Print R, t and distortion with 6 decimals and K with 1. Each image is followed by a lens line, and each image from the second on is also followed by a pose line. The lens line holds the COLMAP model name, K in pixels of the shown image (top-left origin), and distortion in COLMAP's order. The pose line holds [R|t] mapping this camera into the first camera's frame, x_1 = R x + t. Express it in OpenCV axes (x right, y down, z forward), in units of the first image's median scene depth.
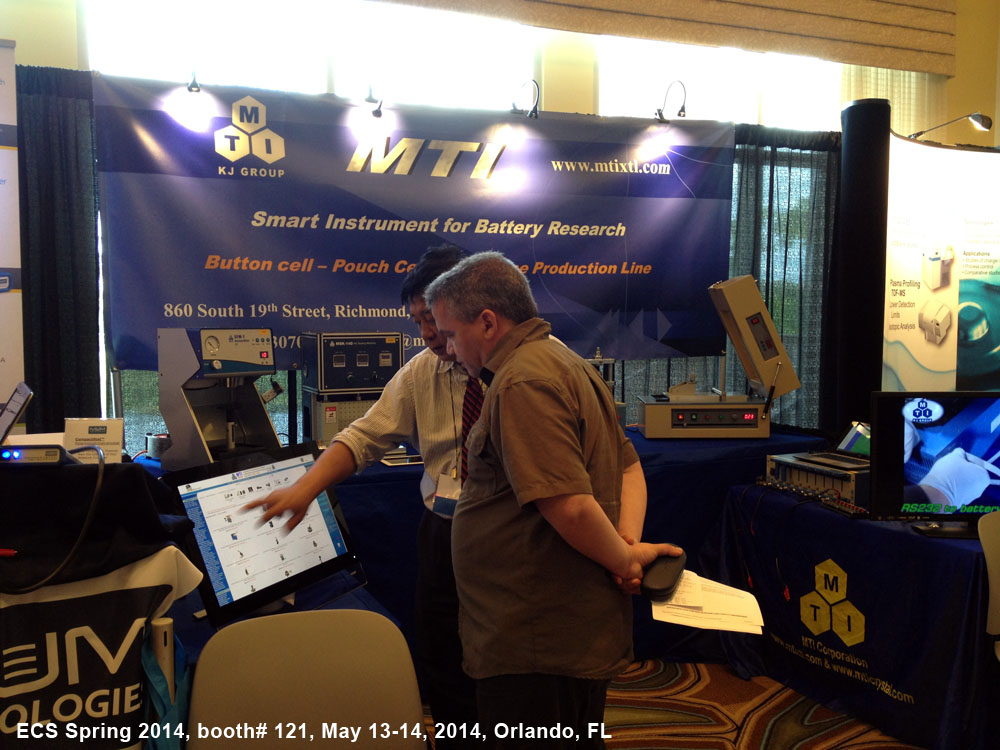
lens RADIAL K [[894.6, 0, 485.9], [0, 894.6, 347.4], [0, 0, 1]] dist [0.150438, -0.408682]
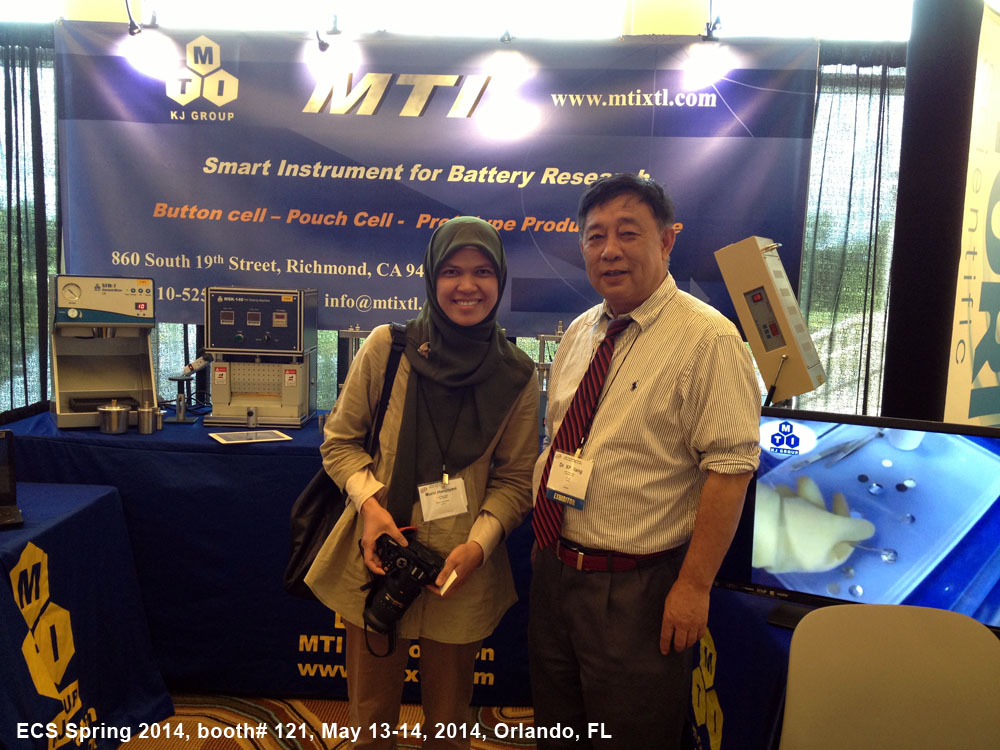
lens RADIAL K [[894.6, 0, 485.9], [0, 894.6, 347.4], [0, 0, 1]] dist [0.150438, -0.408682]
pose [[0.917953, 0.067921, -0.390831, 0.389612], [-0.054604, 0.997489, 0.045099, -0.009536], [0.392913, -0.020058, 0.919357, 0.224860]]
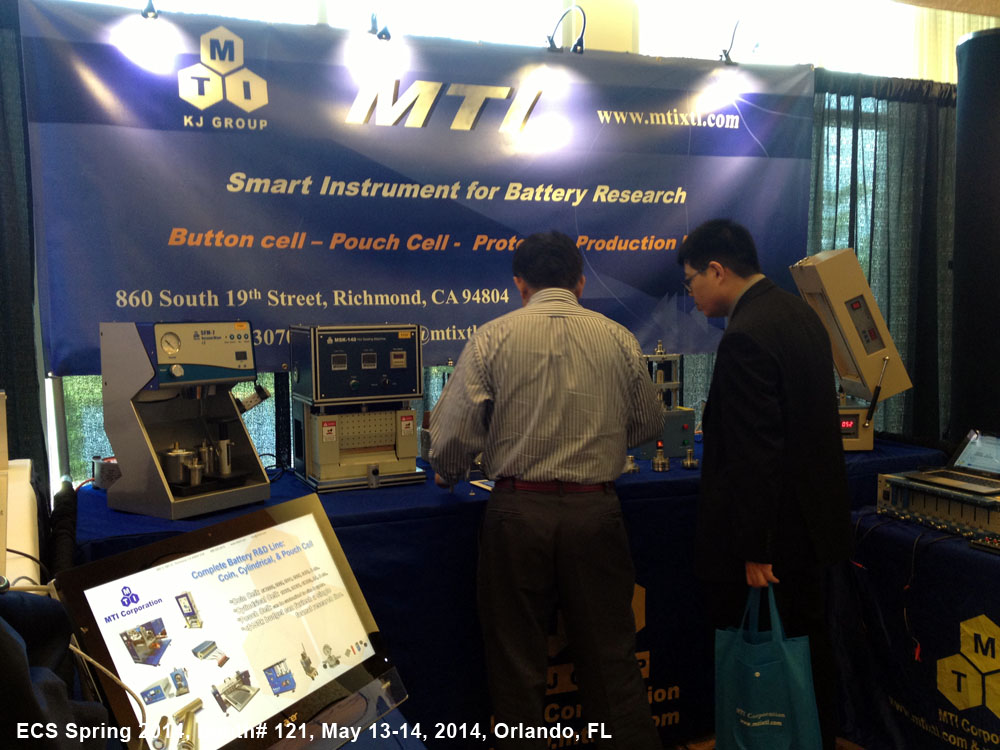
lens RADIAL K [[894.6, 0, 485.9], [0, 894.6, 347.4], [0, 0, 1]] dist [0.150438, -0.408682]
pose [[0.999961, -0.008791, 0.000255, -0.032357], [0.008787, 0.999855, 0.014612, -0.006840], [-0.000383, -0.014610, 0.999893, 0.196817]]
